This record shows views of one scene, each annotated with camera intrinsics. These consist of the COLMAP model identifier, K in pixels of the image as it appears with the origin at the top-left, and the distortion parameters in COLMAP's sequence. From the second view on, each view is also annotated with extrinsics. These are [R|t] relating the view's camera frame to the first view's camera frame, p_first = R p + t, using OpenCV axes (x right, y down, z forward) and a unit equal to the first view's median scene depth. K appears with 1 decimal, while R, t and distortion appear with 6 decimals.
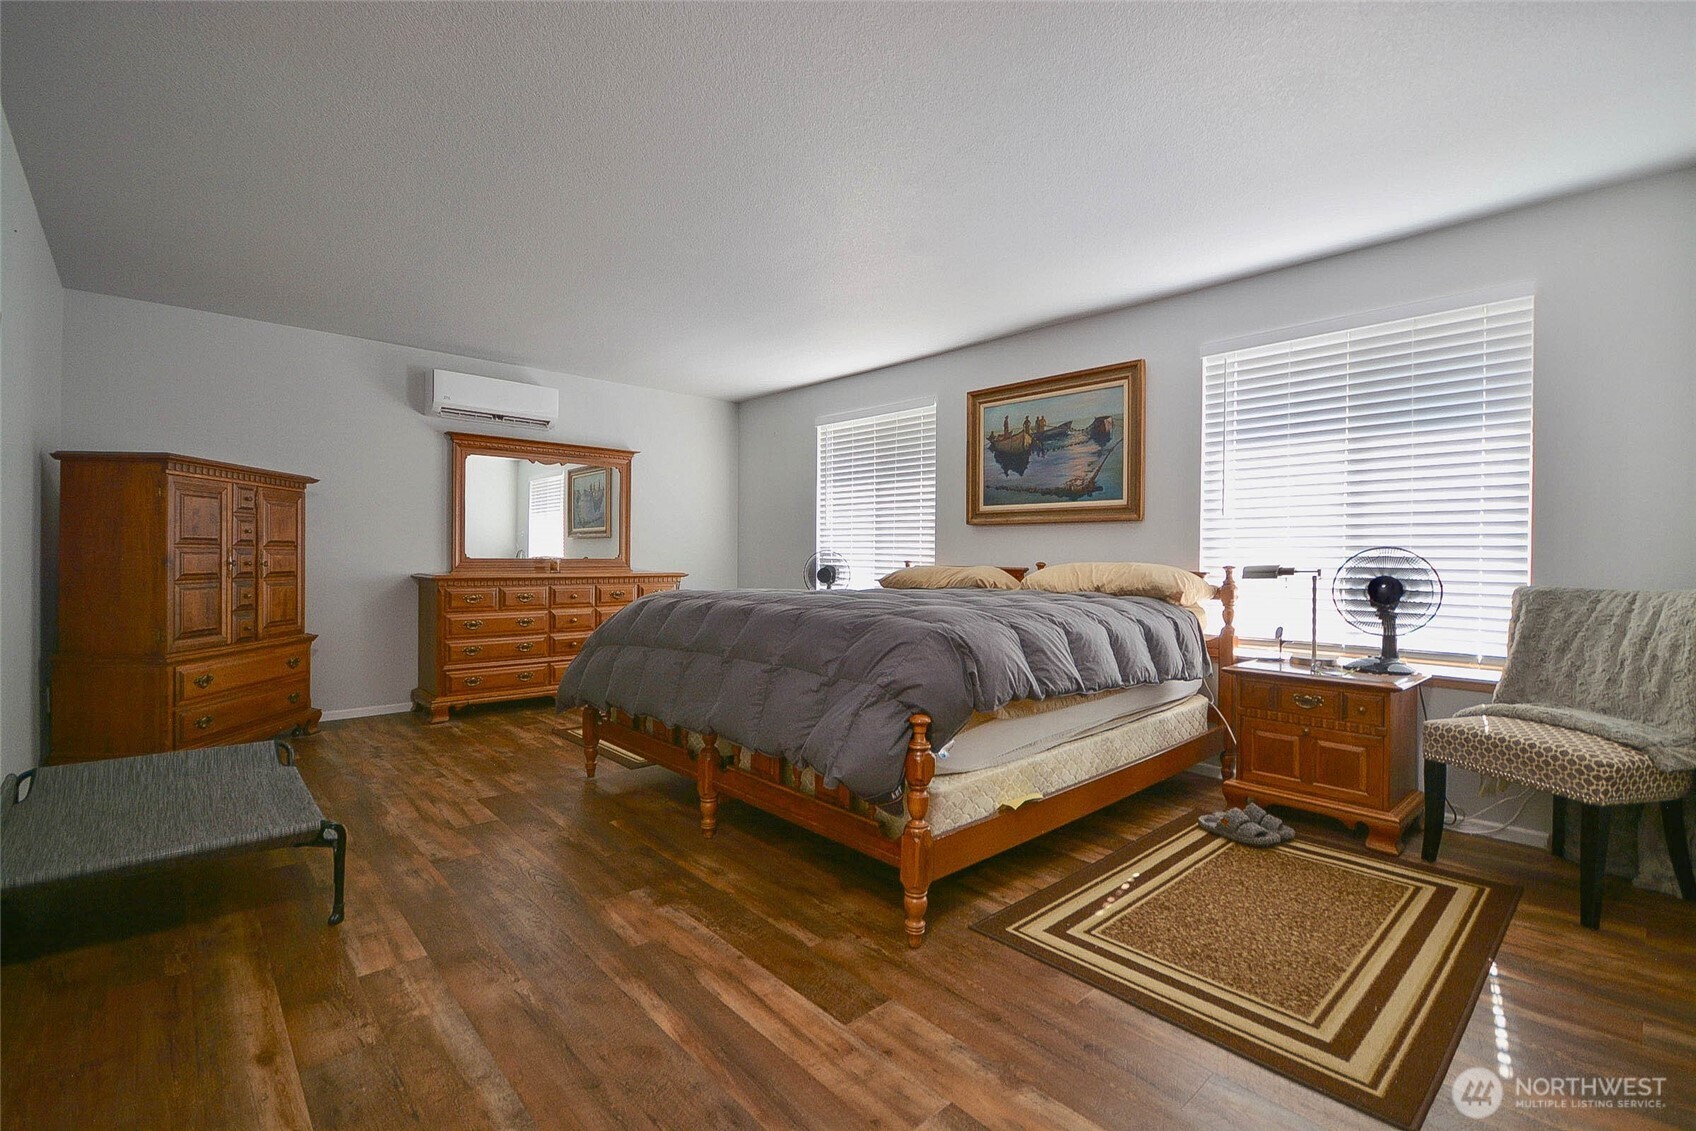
lens RADIAL K [[752.5, 0, 839.7], [0, 752.5, 549.1], [0, 0, 1]] dist [0.001506, 0.000126]
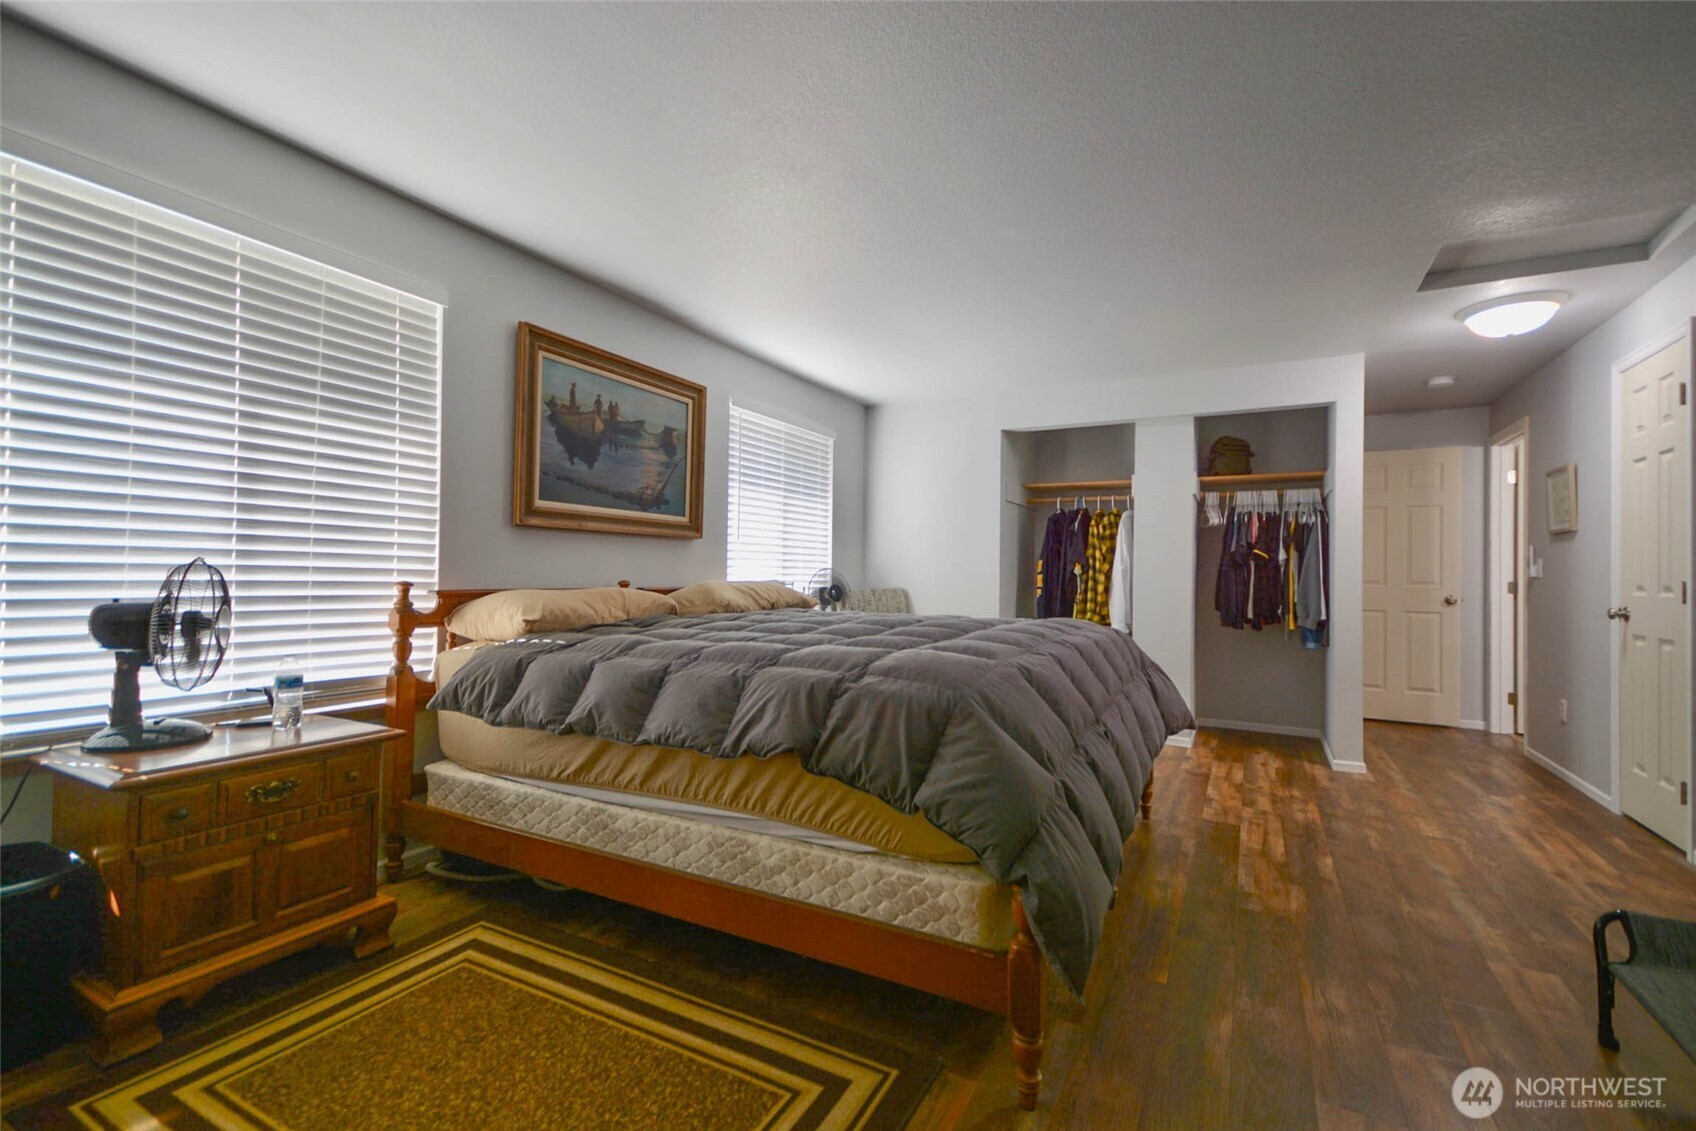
lens RADIAL K [[743.1, 0, 851.1], [0, 743.1, 562.1], [0, 0, 1]] dist [0.002669, -0.010604]
pose [[-0.333983, 0.009212, 0.942534, -0.611883], [-0.014326, 0.999787, -0.014848, 0.005390], [-0.942470, -0.018462, -0.333780, 1.092664]]
